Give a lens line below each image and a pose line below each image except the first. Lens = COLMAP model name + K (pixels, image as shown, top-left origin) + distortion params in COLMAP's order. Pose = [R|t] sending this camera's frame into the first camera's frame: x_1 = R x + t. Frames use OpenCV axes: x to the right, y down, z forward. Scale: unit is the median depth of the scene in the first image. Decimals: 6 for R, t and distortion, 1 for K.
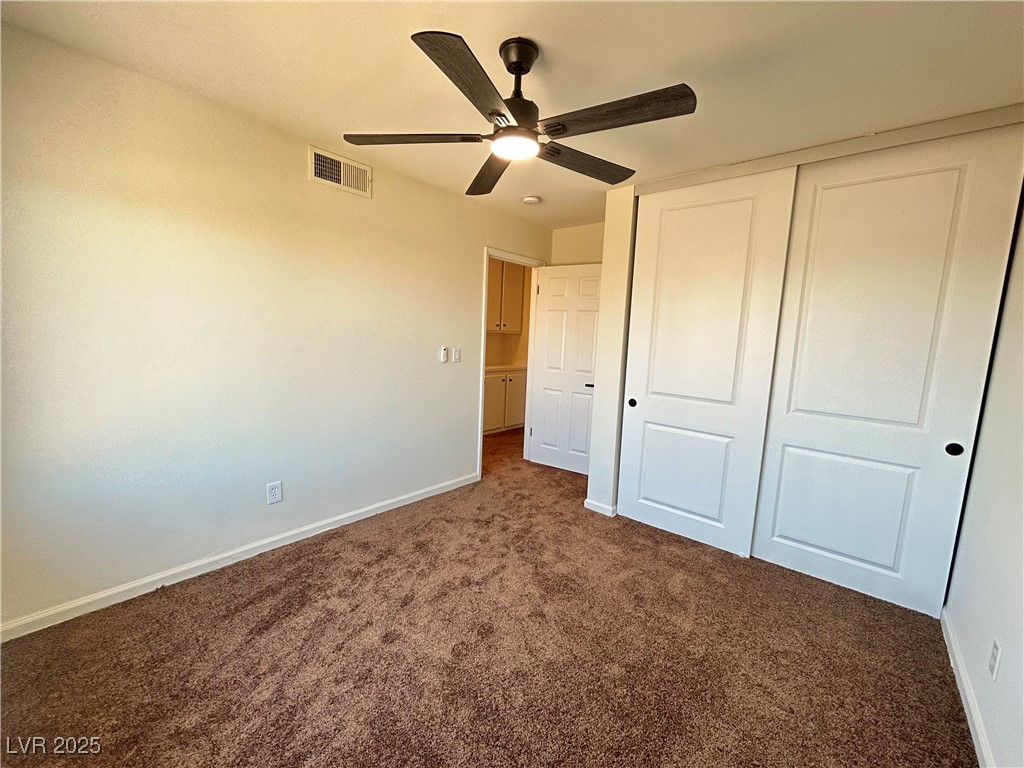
lens RADIAL K [[414.8, 0, 513.5], [0, 414.8, 391.8], [0, 0, 1]] dist [0.014703, 0.000297]
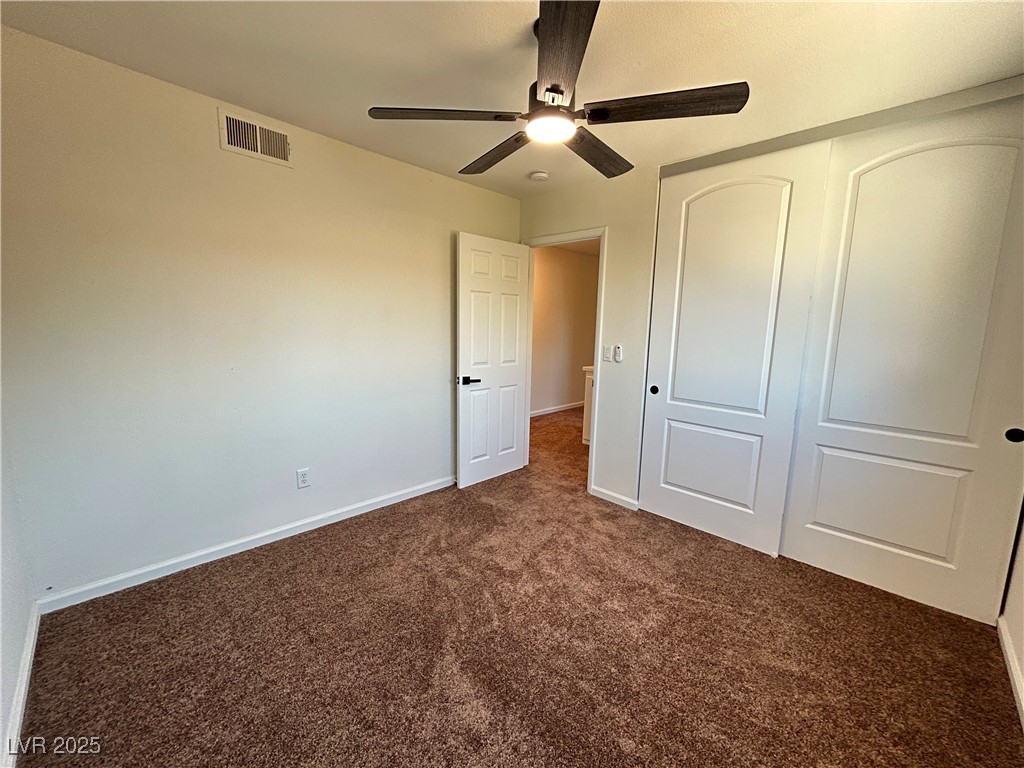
lens RADIAL K [[414.8, 0, 516.7], [0, 414.8, 393.5], [0, 0, 1]] dist [0.014703, 0.000297]
pose [[0.997623, -0.000448, -0.068913, 0.079773], [0.003186, 0.999209, 0.039636, -0.013926], [0.068841, -0.039762, 0.996835, 0.067559]]
